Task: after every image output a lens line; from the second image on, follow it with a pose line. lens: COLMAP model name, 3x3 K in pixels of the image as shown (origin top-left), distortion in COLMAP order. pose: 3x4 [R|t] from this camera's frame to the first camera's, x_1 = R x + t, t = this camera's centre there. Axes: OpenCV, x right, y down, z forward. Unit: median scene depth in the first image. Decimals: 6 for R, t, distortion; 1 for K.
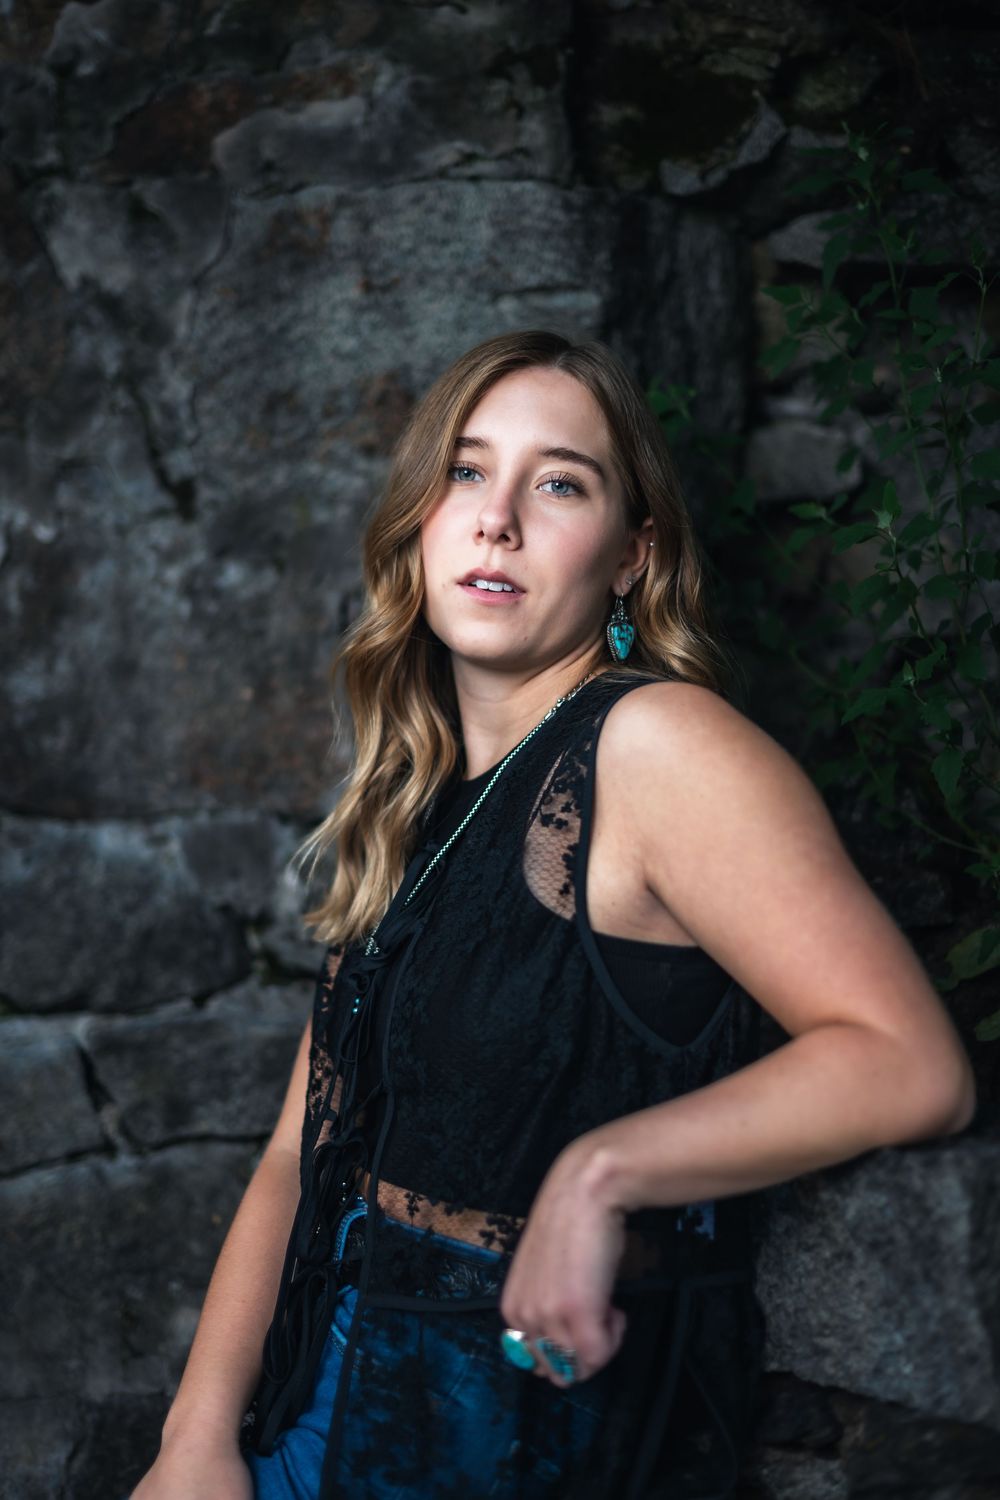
lens RADIAL K [[2170.3, 0, 502.0], [0, 2170.3, 760.3], [0, 0, 1]] dist [-0.012055, 0.052411]
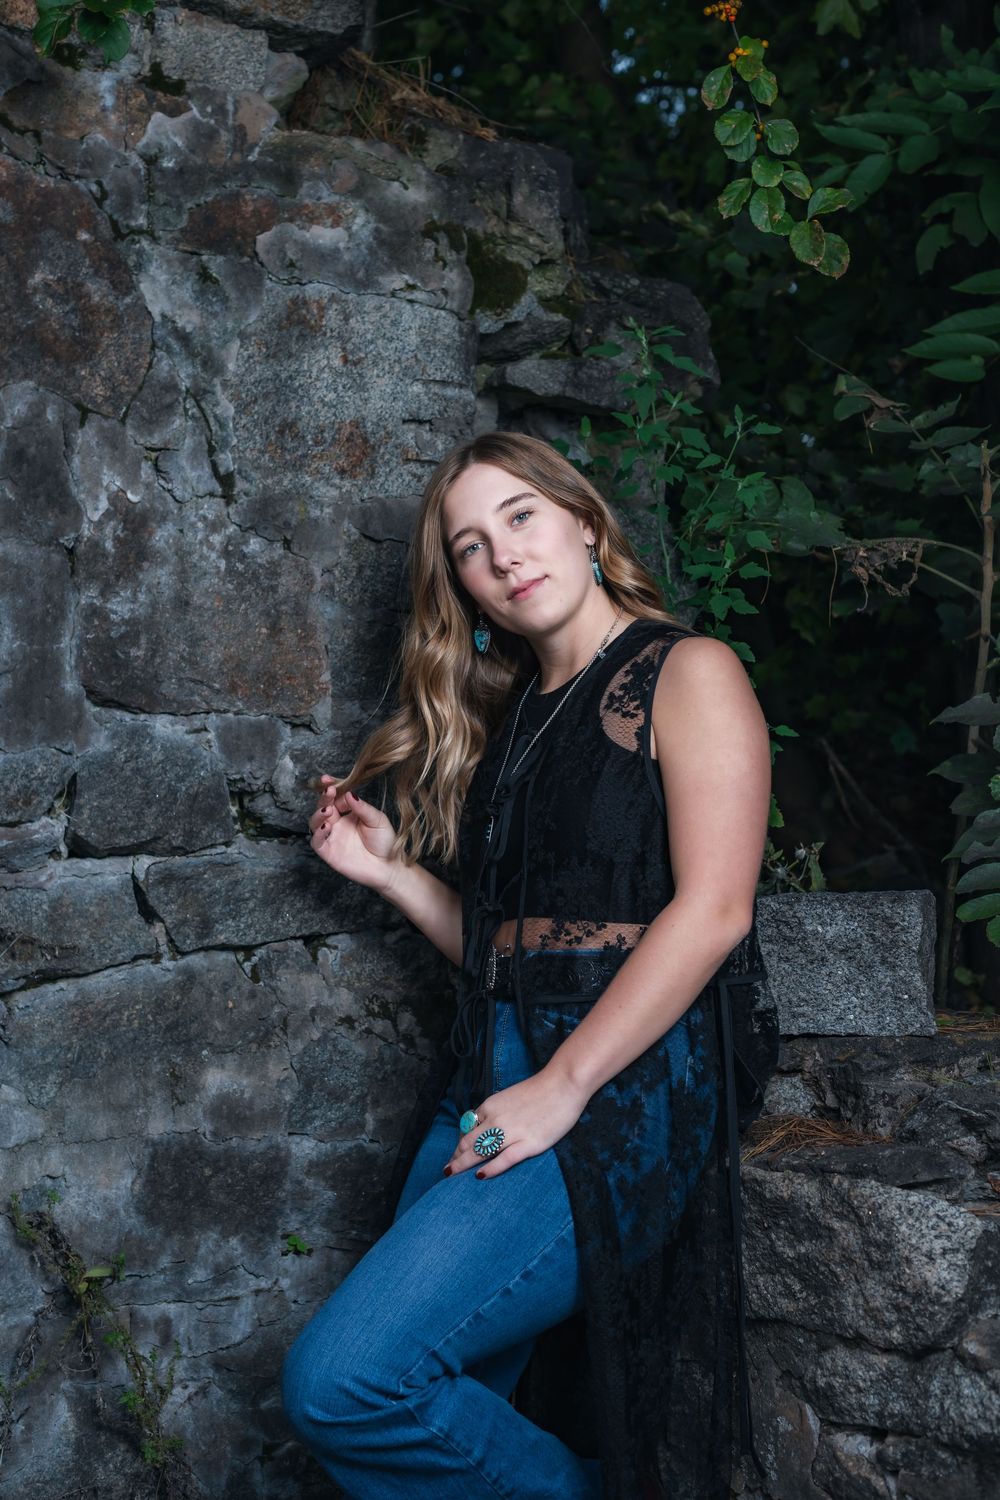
lens RADIAL K [[2160.8, 0, 516.4], [0, 2160.8, 750.9], [0, 0, 1]] dist [-0.002484, 0.018228]
pose [[0.774254, 0.065037, 0.629524, -0.865169], [-0.042930, 0.997812, -0.050286, 0.110422], [-0.631417, 0.011908, 0.775352, -0.190207]]
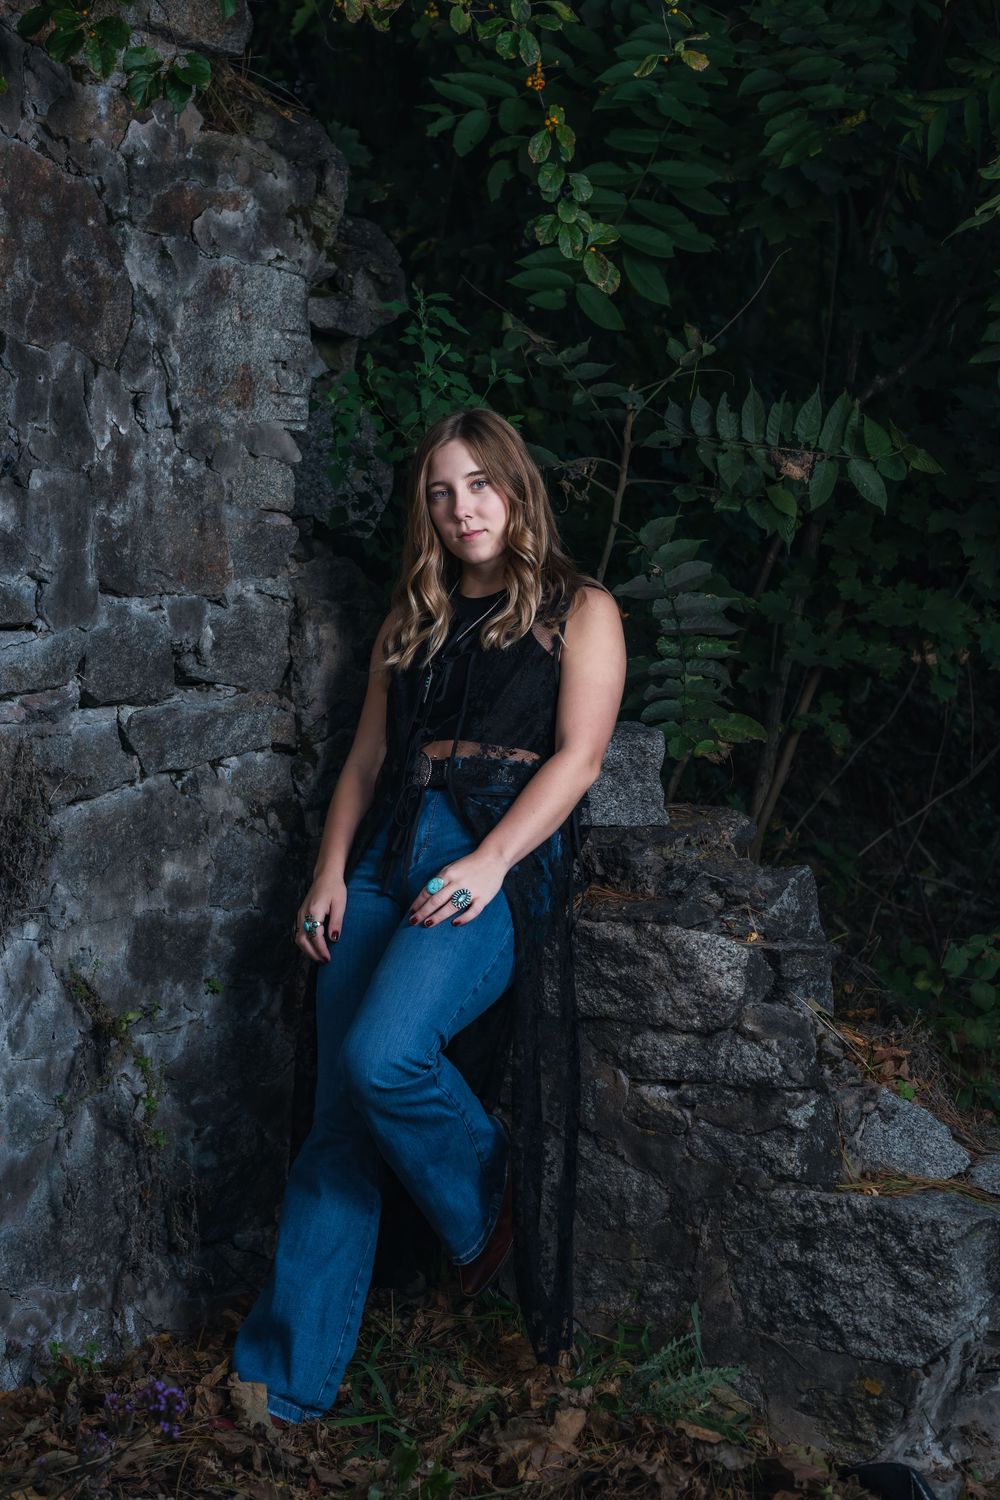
lens RADIAL K [[2160.8, 0, 516.4], [0, 2160.8, 750.9], [0, 0, 1]] dist [-0.002484, 0.018228]
pose [[0.448075, -0.035065, 0.893308, -1.637592], [-0.062250, 0.995581, 0.070304, 0.009942], [-0.891826, -0.087110, 0.443912, -0.076171]]
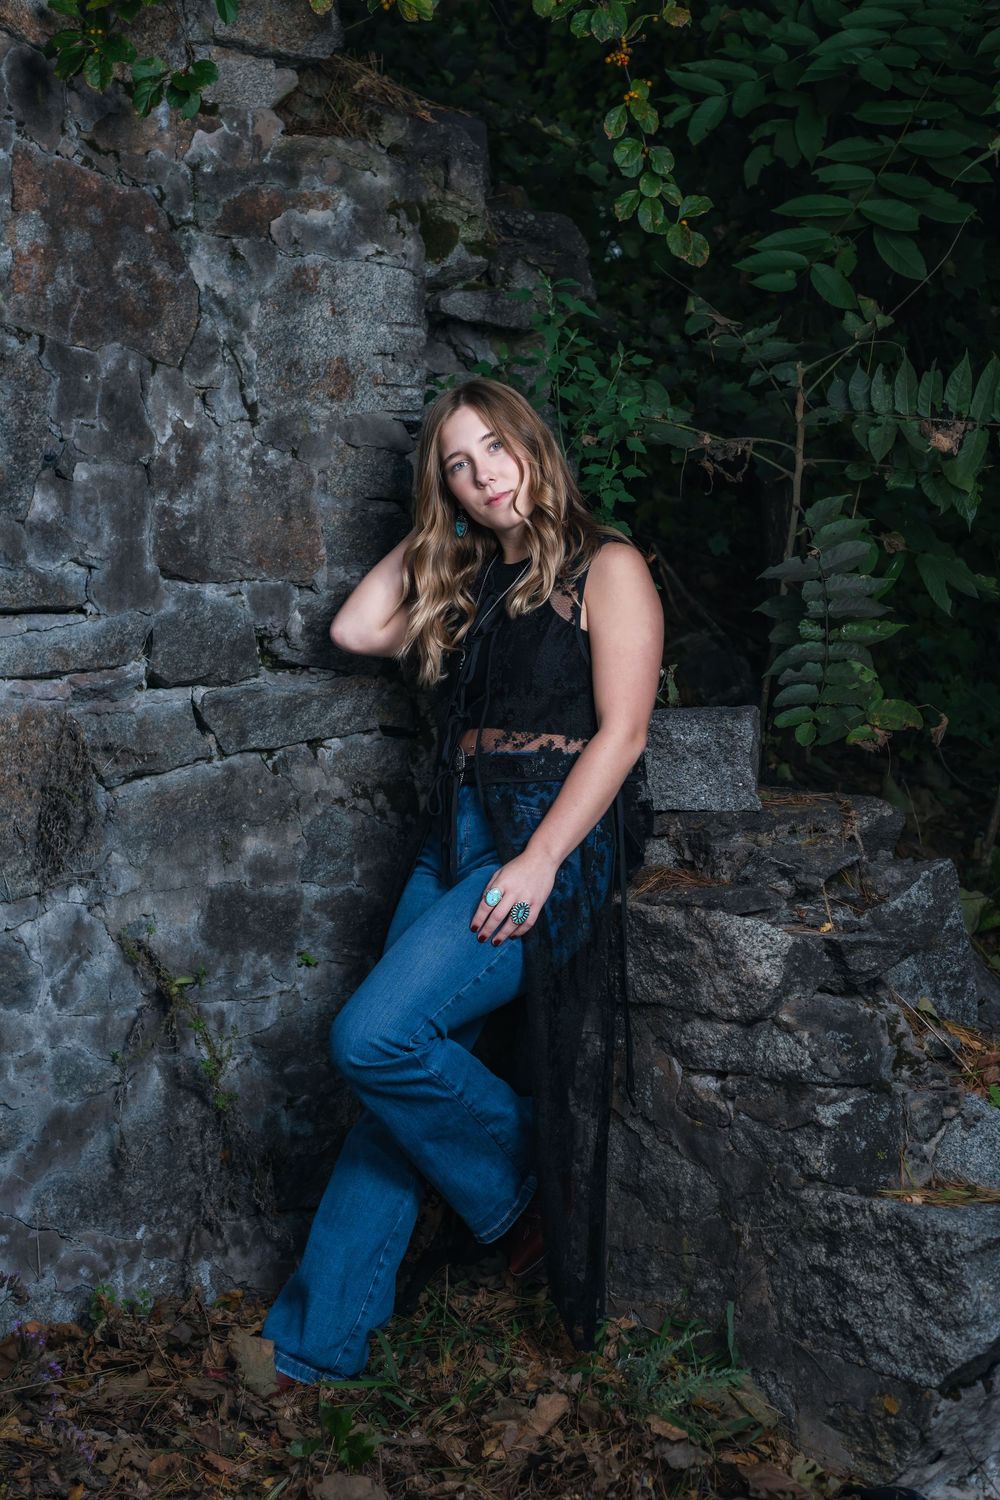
lens RADIAL K [[2160.8, 0, 516.4], [0, 2160.8, 750.9], [0, 0, 1]] dist [-0.002484, 0.018228]
pose [[0.708015, -0.021725, 0.705863, -1.318483], [-0.044226, 0.996201, 0.075022, 0.021187], [-0.704811, -0.084335, 0.704364, -0.511192]]
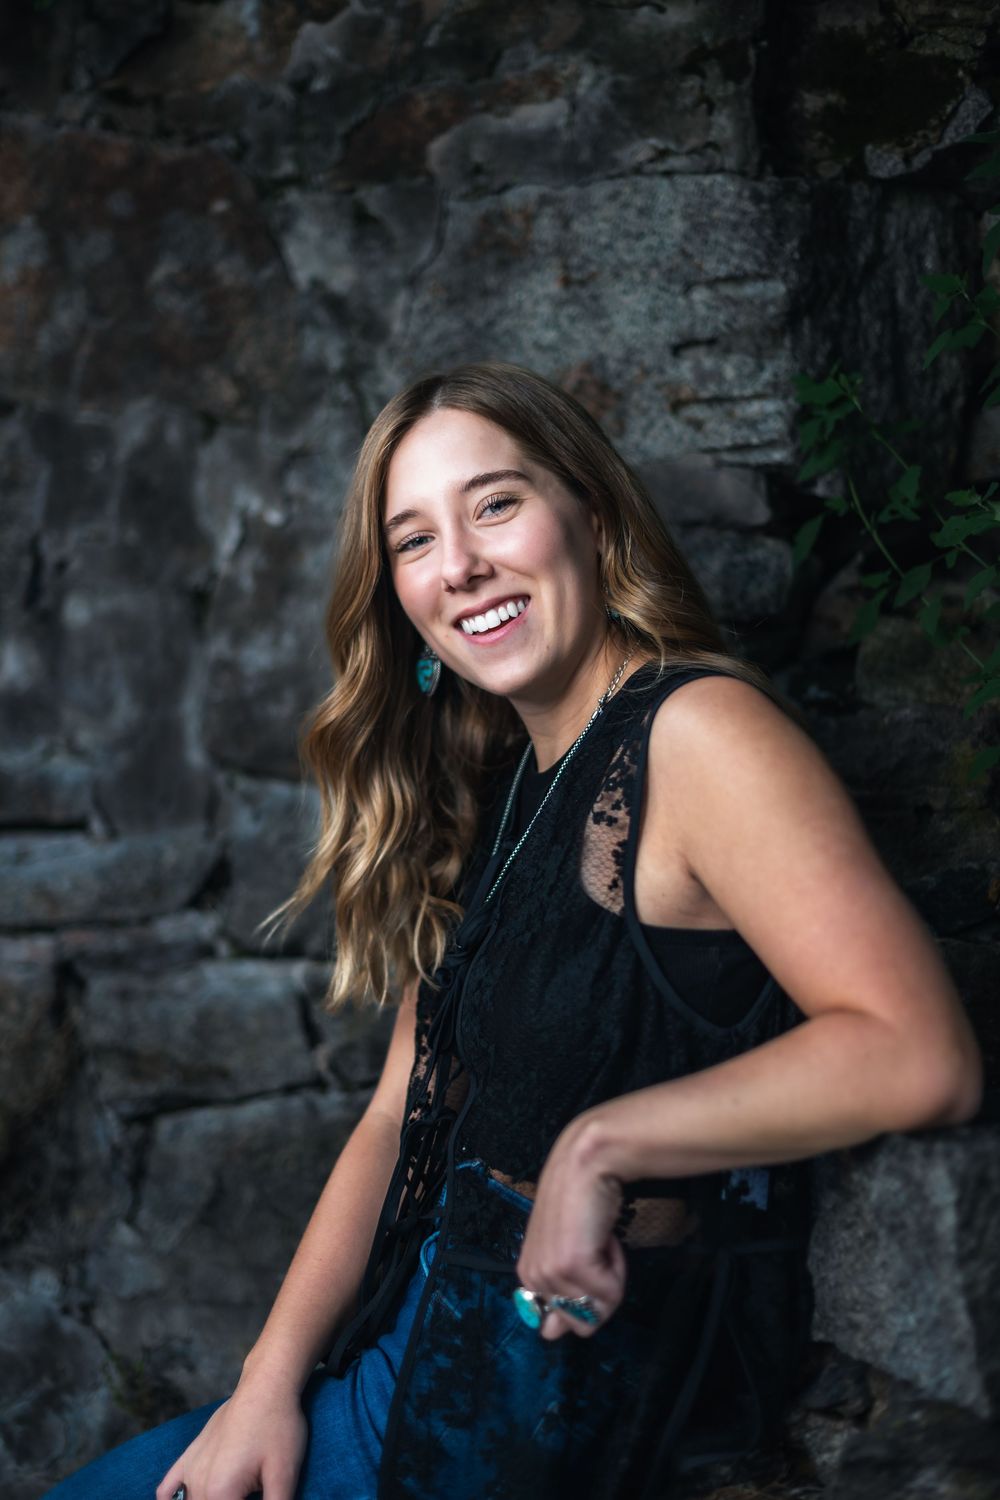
lens RADIAL K [[2160.8, 0, 516.4], [0, 2160.8, 750.9], [0, 0, 1]] dist [-0.002484, 0.018228]
pose [[0.970439, 0.023487, -0.240202, 0.170434], [-0.017056, 0.999439, 0.028819, -0.021133], [0.240744, -0.023870, 0.970295, -0.024466]]
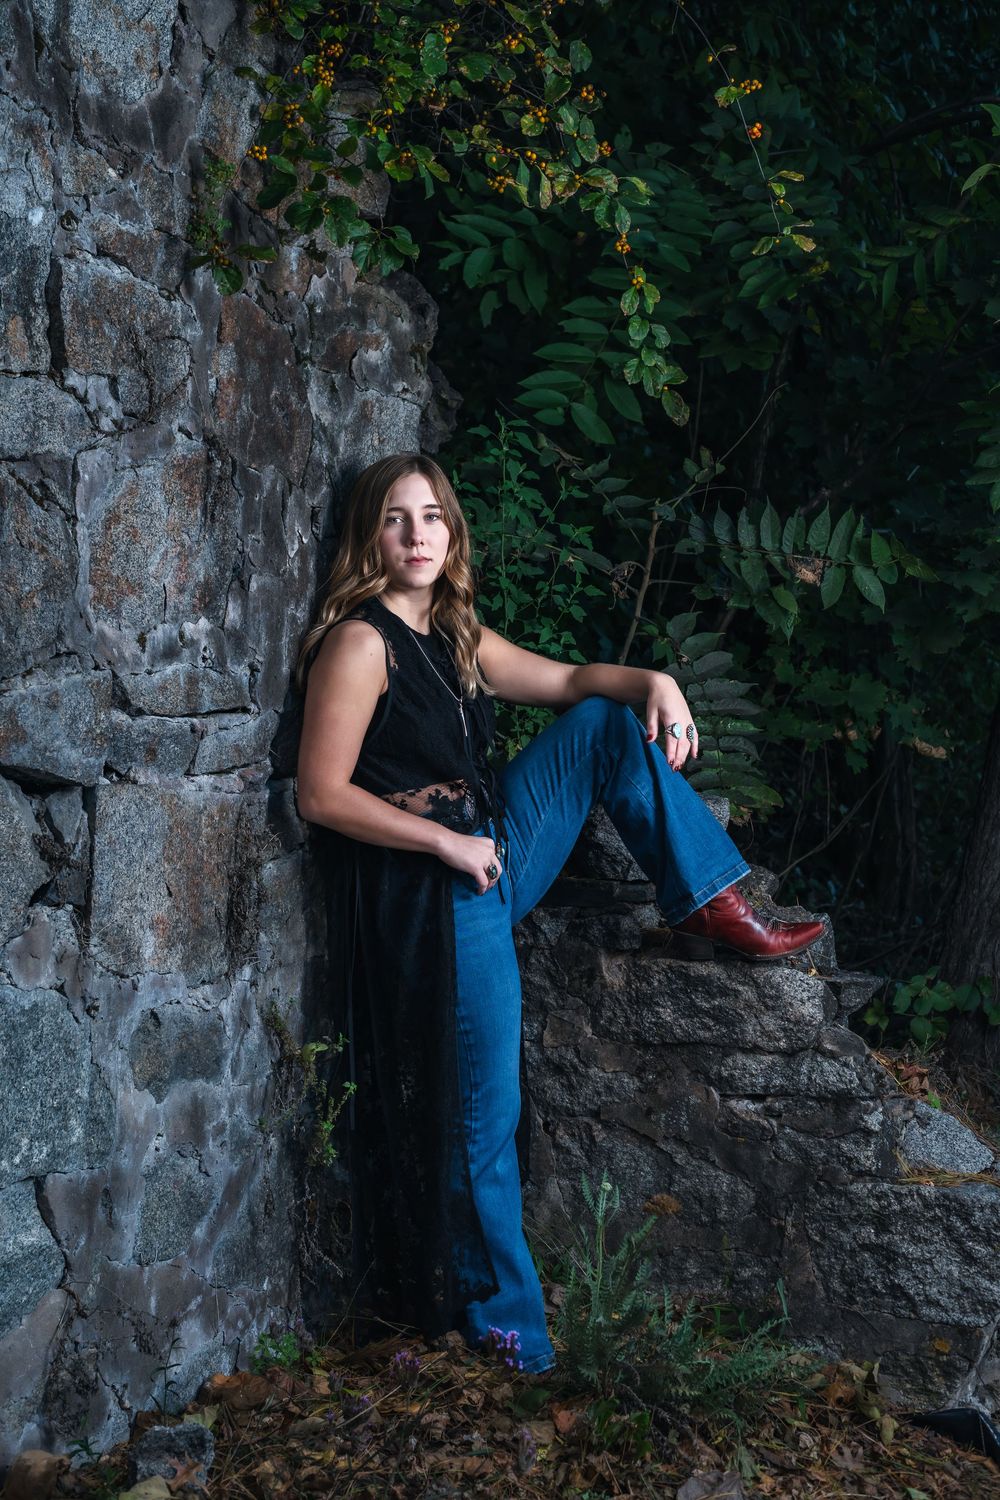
lens RADIAL K [[2149.1, 0, 507.0], [0, 2149.1, 747.5], [0, 0, 1]] dist [-0.002940, -0.007106]
pose [[0.319220, -0.004033, 0.947672, -2.058087], [-0.065144, 0.997532, 0.026189, 0.023377], [-0.945439, -0.070095, 0.318169, 0.172494]]
